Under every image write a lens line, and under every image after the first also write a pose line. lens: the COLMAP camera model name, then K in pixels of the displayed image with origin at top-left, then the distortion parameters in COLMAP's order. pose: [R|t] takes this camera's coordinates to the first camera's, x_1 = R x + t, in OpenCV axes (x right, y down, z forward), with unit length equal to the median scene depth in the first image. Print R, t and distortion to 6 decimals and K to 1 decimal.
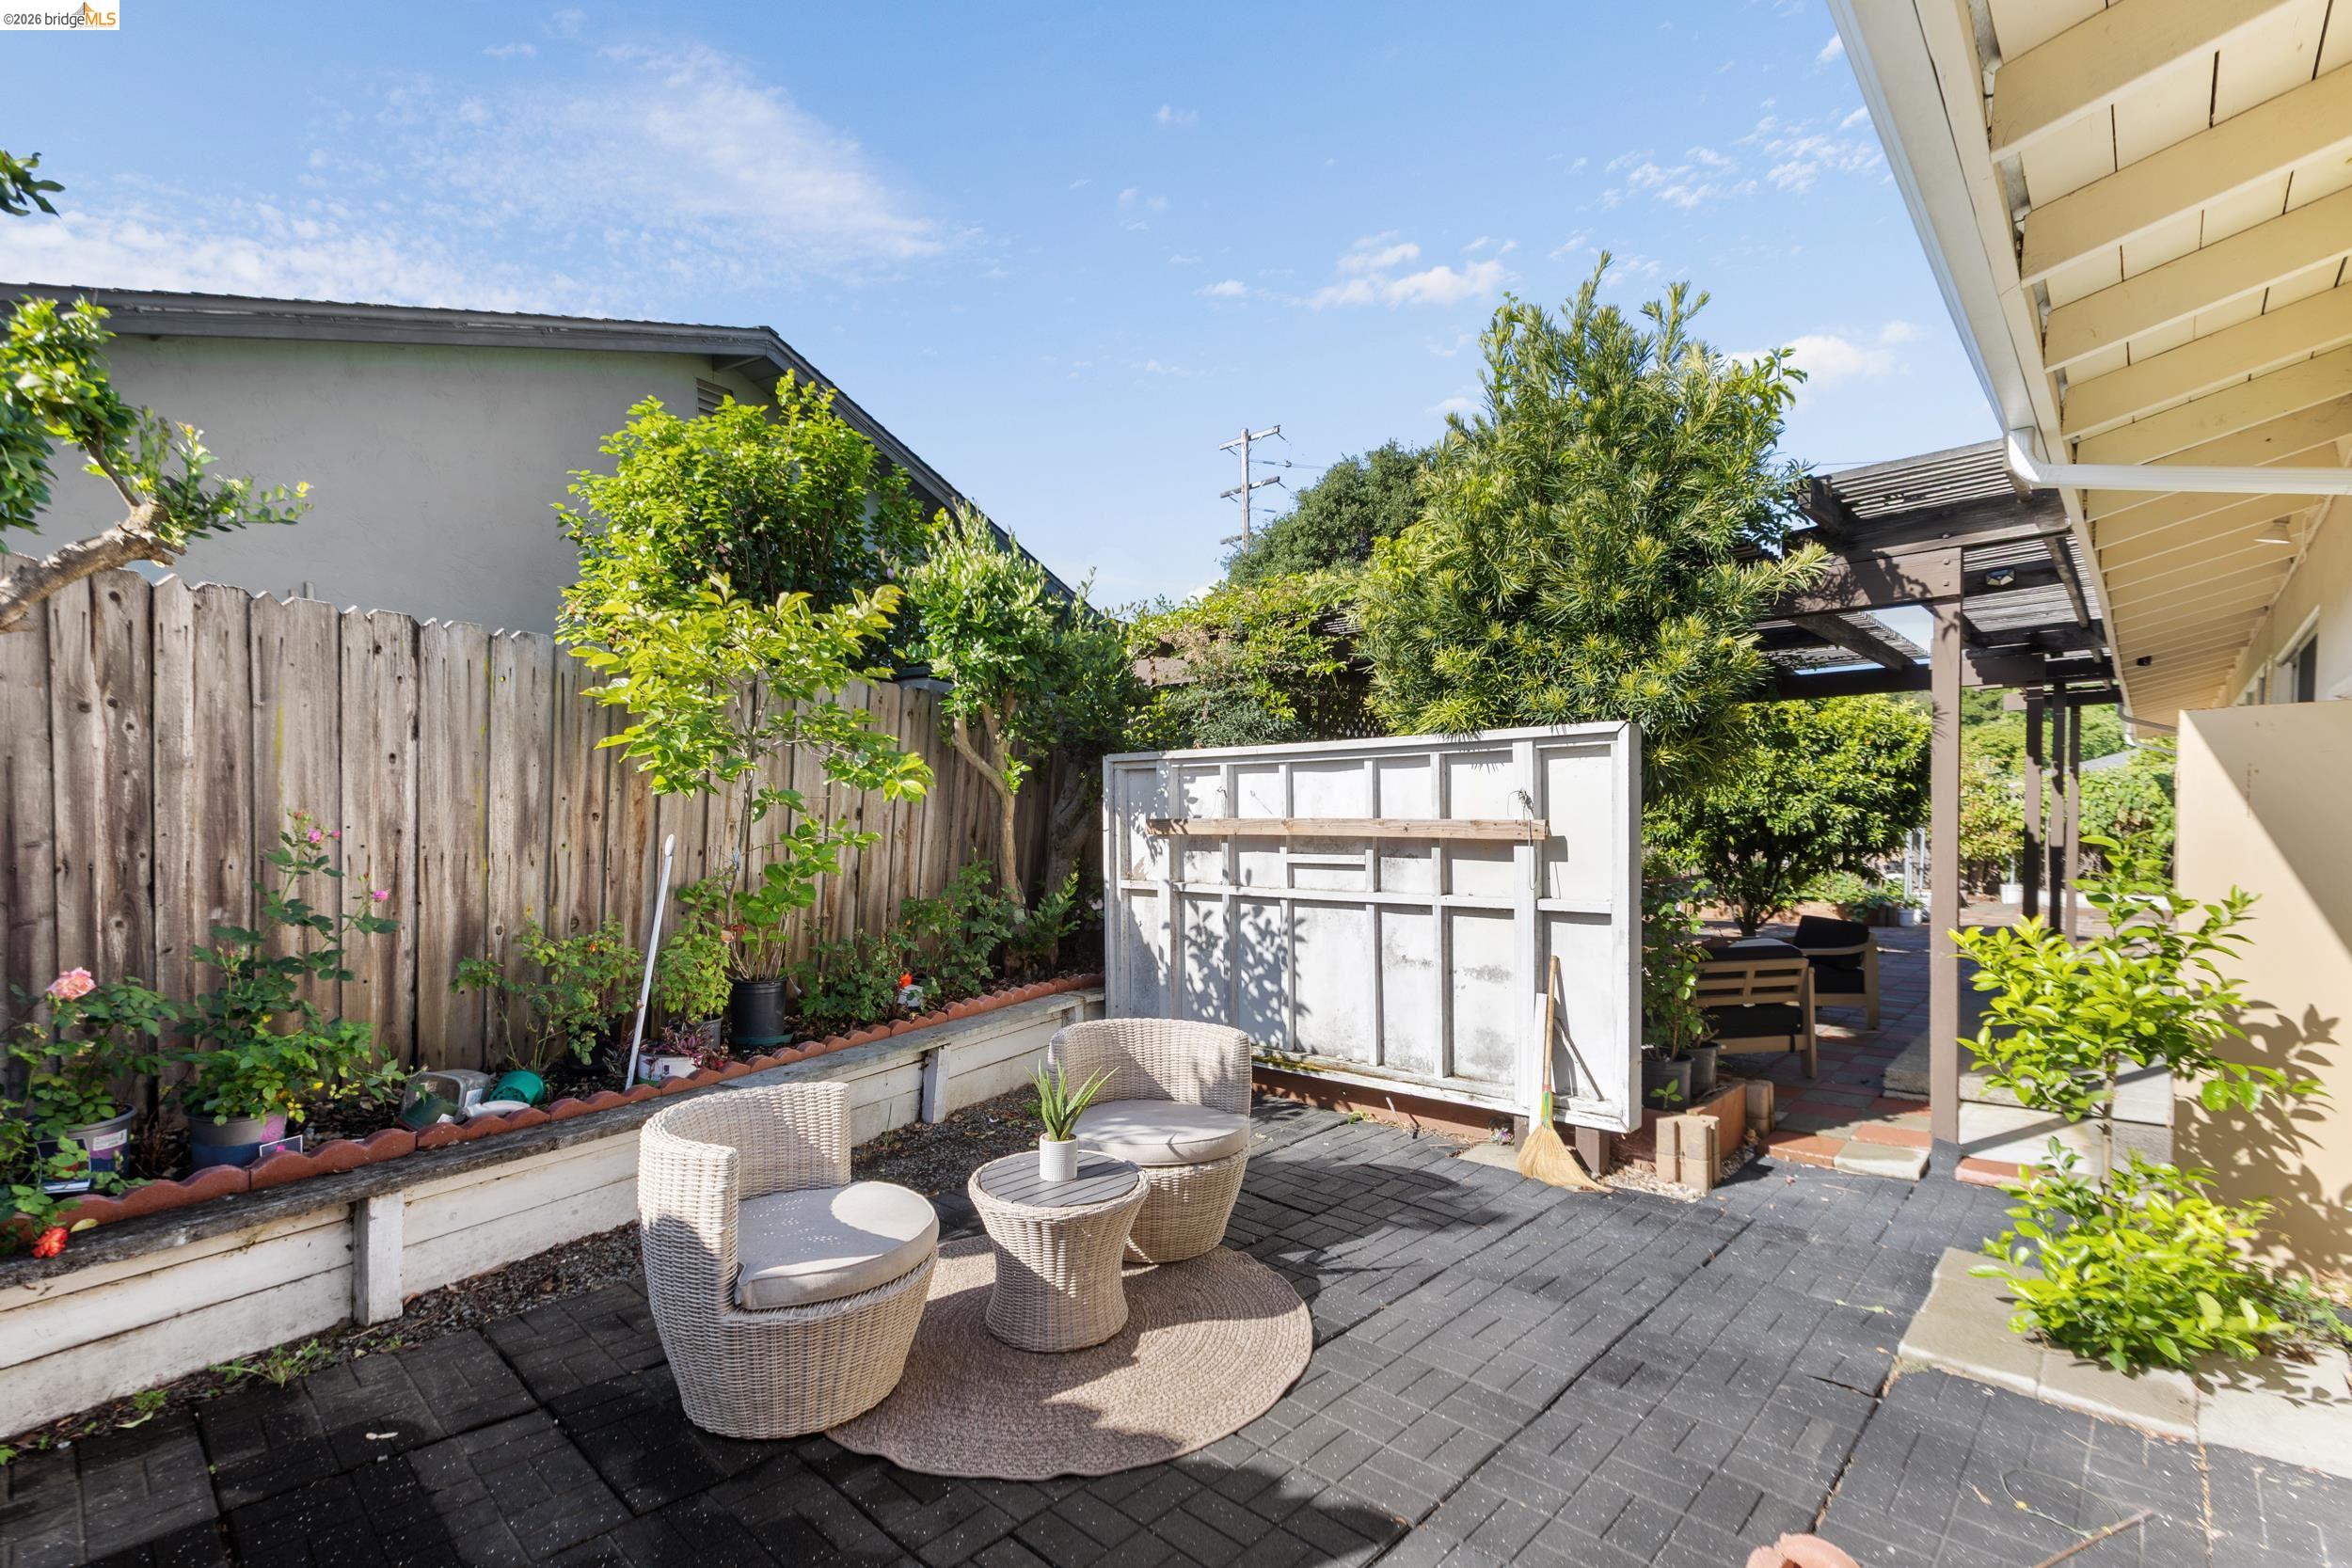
lens RADIAL K [[1081.8, 0, 1149.9], [0, 1081.8, 851.4], [0, 0, 1]] dist [-0.001683, -0.000214]
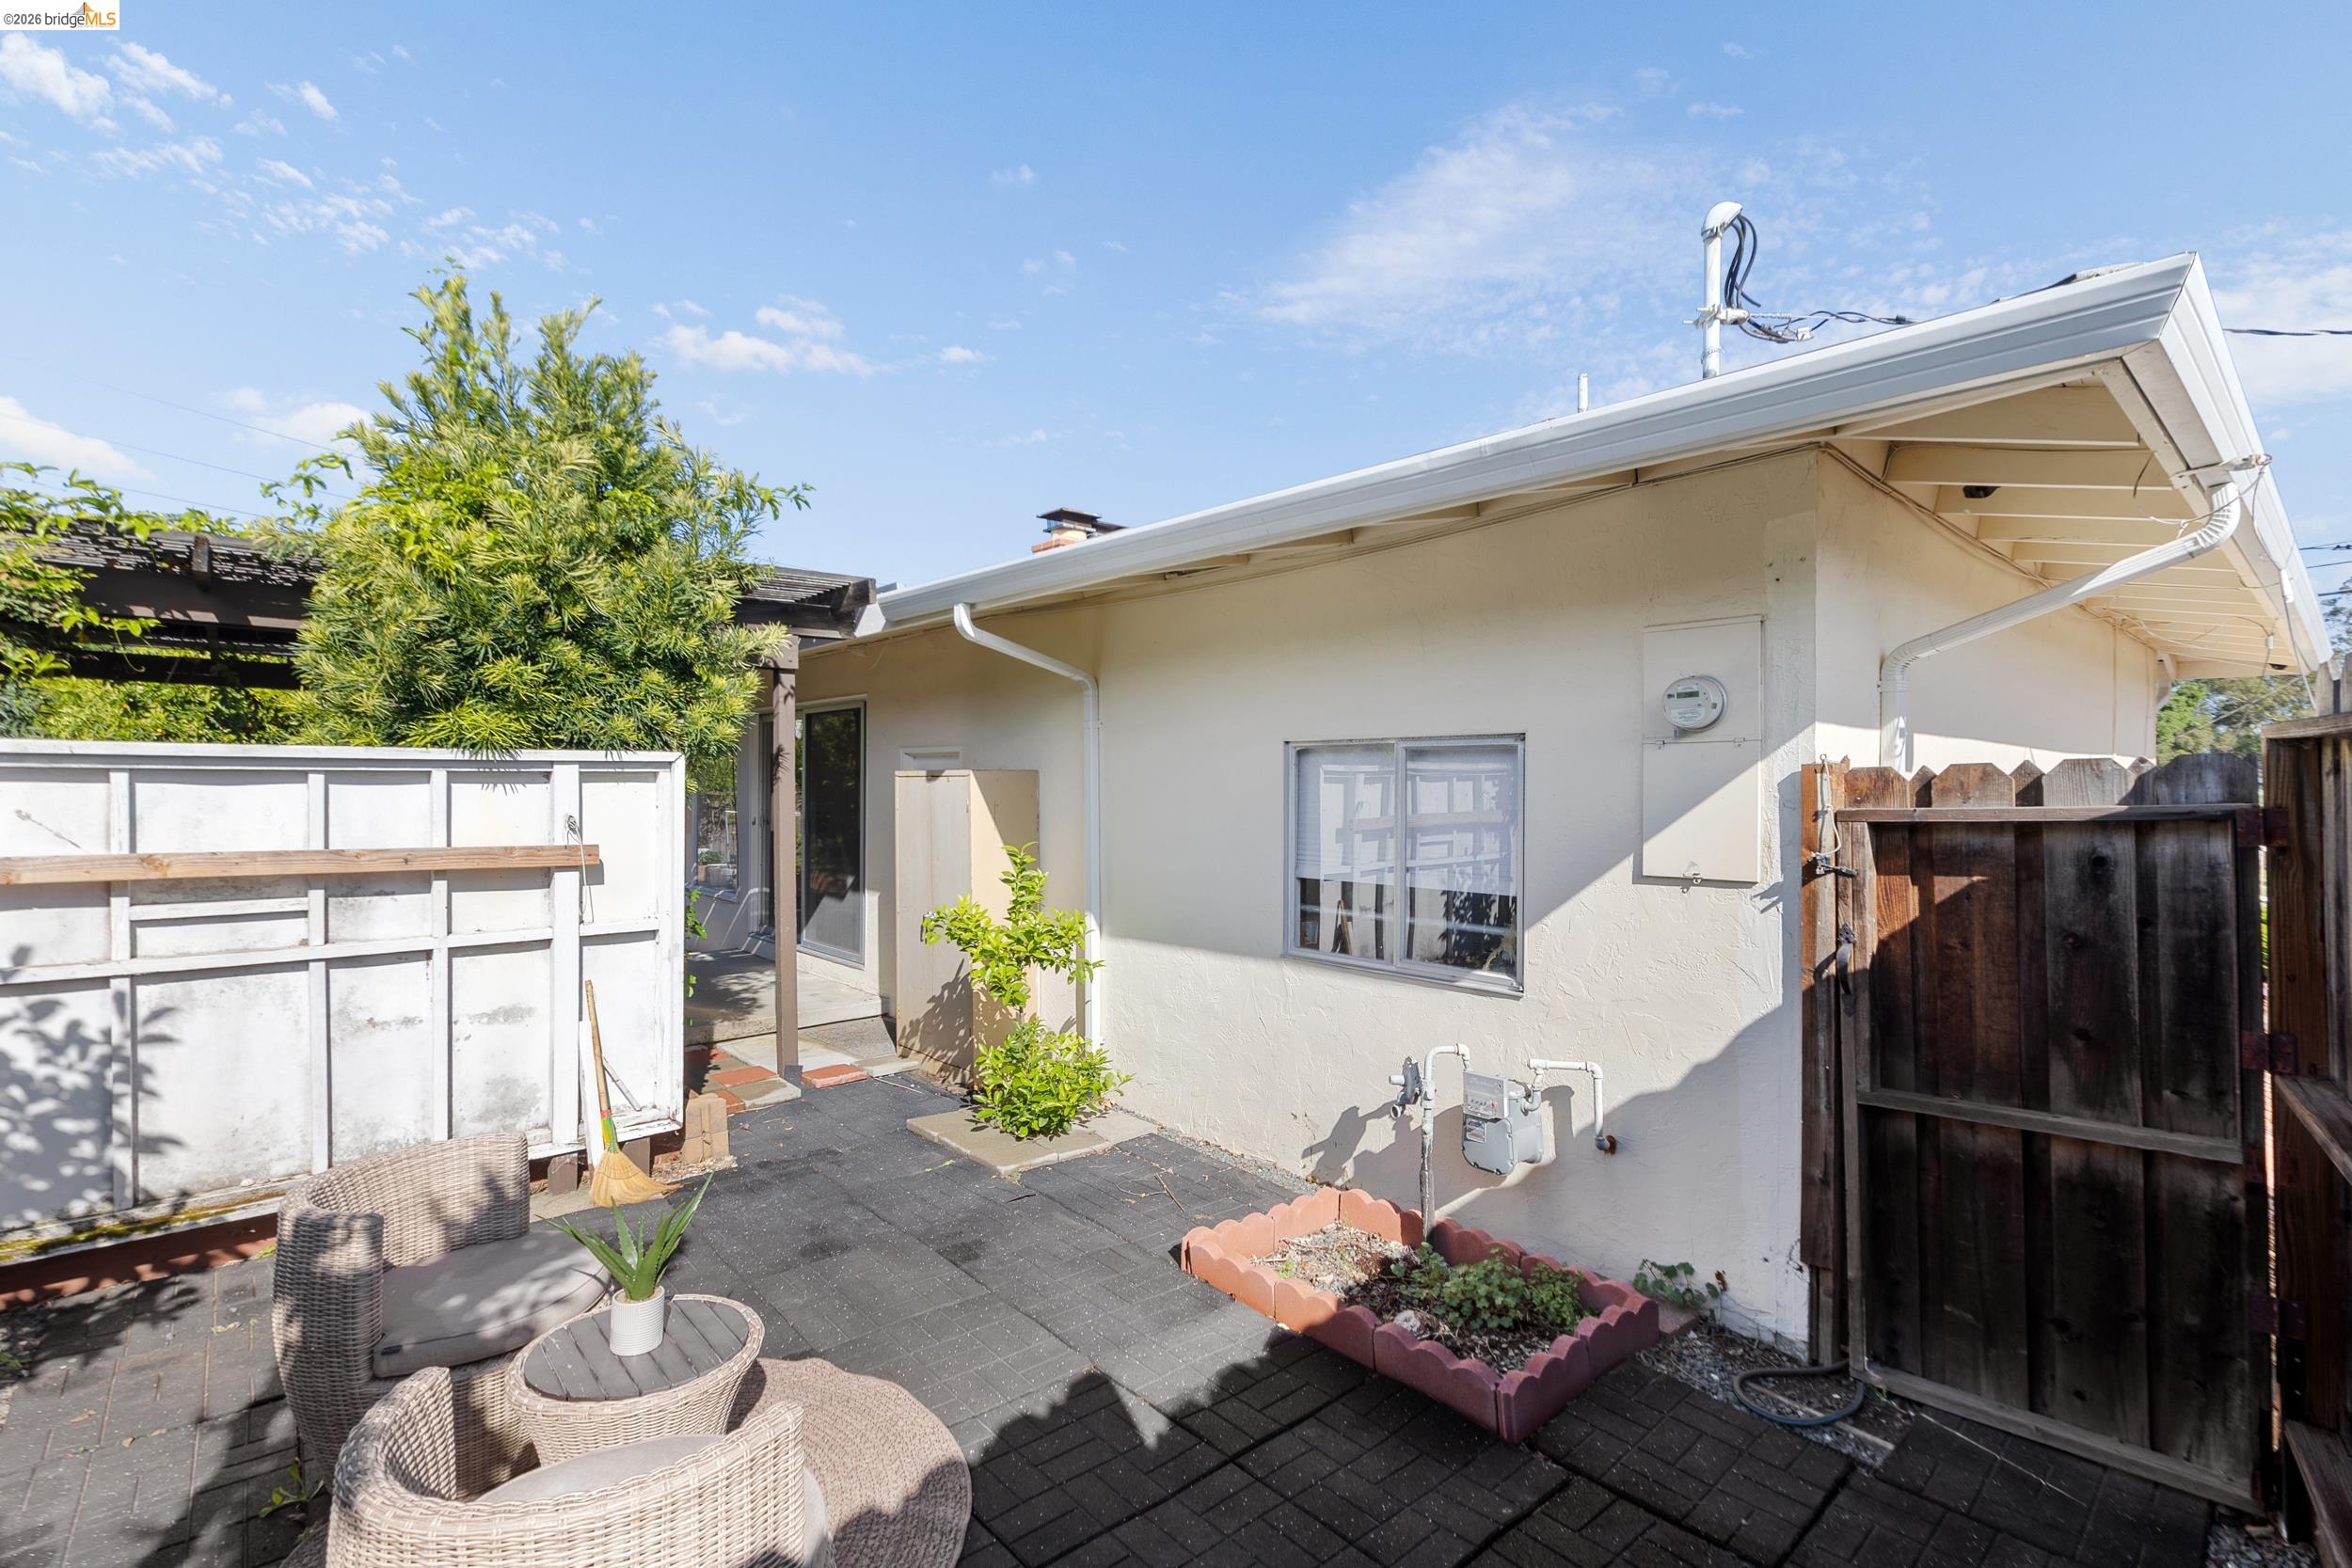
lens RADIAL K [[1076.6, 0, 1176.0], [0, 1076.6, 784.0], [0, 0, 1]] dist [-0.000358, 0.029981]
pose [[0.089707, 0.012206, 0.995893, -0.567116], [0.025289, 0.999575, -0.014529, -0.055631], [-0.995647, 0.026489, 0.089361, 0.368585]]
